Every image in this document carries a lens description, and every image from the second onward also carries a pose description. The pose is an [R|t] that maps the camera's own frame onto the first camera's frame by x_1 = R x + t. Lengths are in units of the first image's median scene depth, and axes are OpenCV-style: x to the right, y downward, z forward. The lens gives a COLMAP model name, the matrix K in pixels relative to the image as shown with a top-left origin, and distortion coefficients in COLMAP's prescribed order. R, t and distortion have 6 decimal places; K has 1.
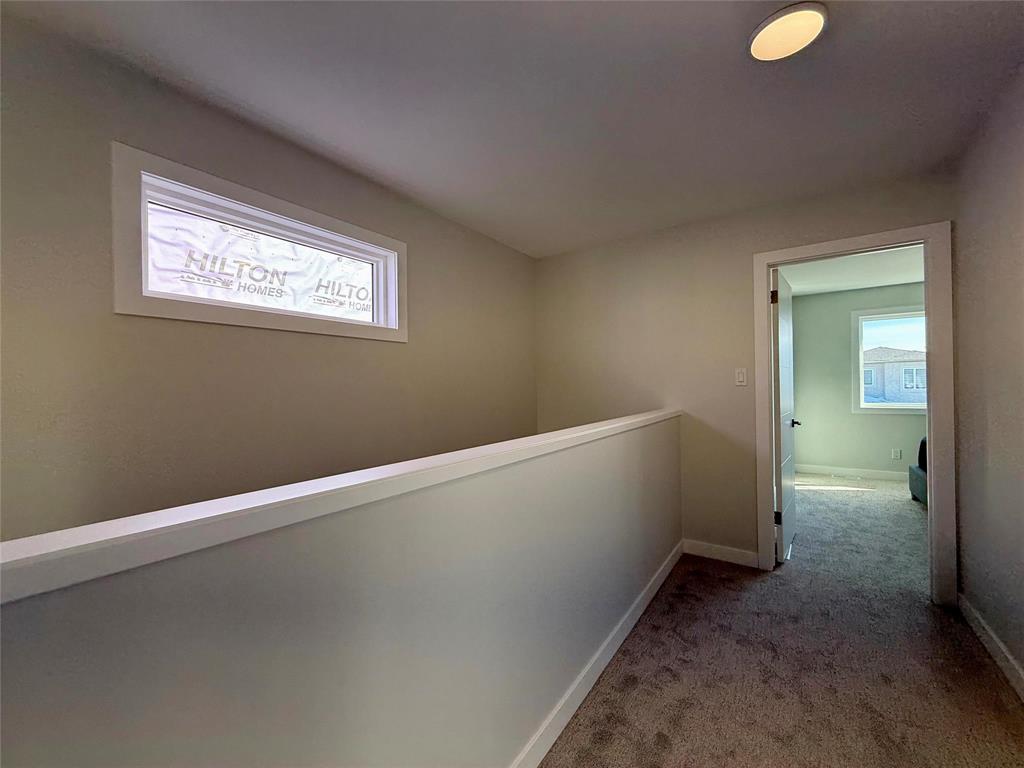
lens RADIAL K [[407.2, 0, 512.6], [0, 407.2, 385.6], [0, 0, 1]] dist [0.000500, 0.000069]
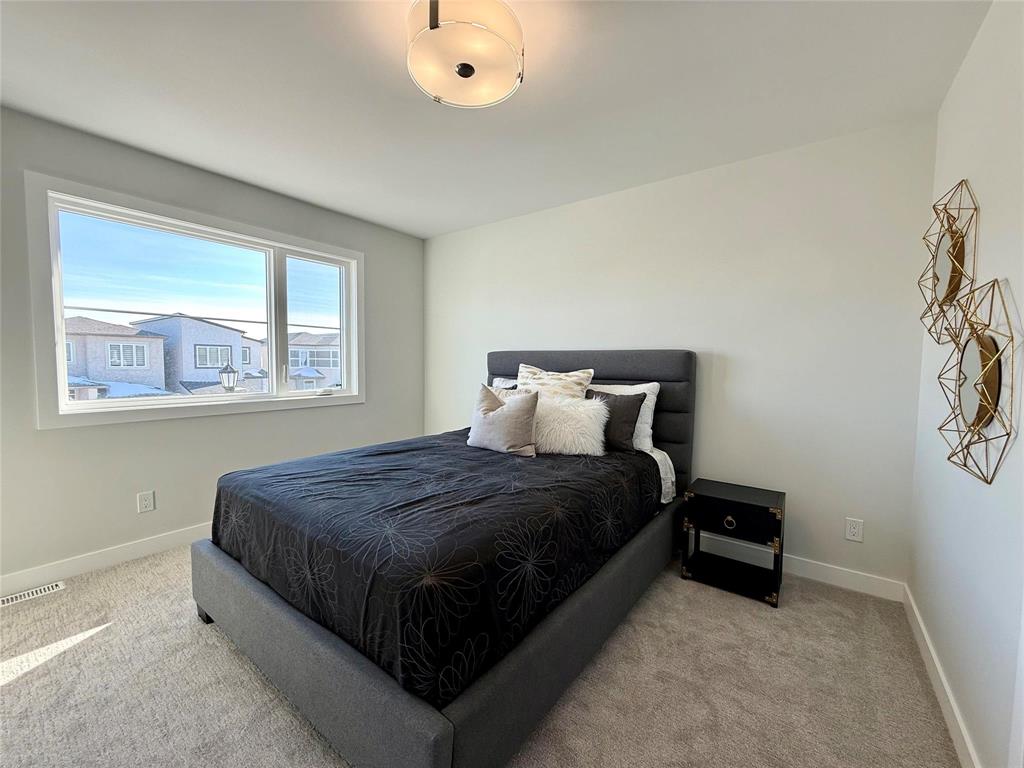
lens RADIAL K [[407.2, 0, 512.6], [0, 407.2, 385.6], [0, 0, 1]] dist [0.000500, 0.000069]
pose [[0.020428, -0.040484, 0.998971, 0.430606], [-0.014314, 0.999066, 0.040781, 0.005805], [-0.999689, -0.015133, 0.019830, 0.506929]]
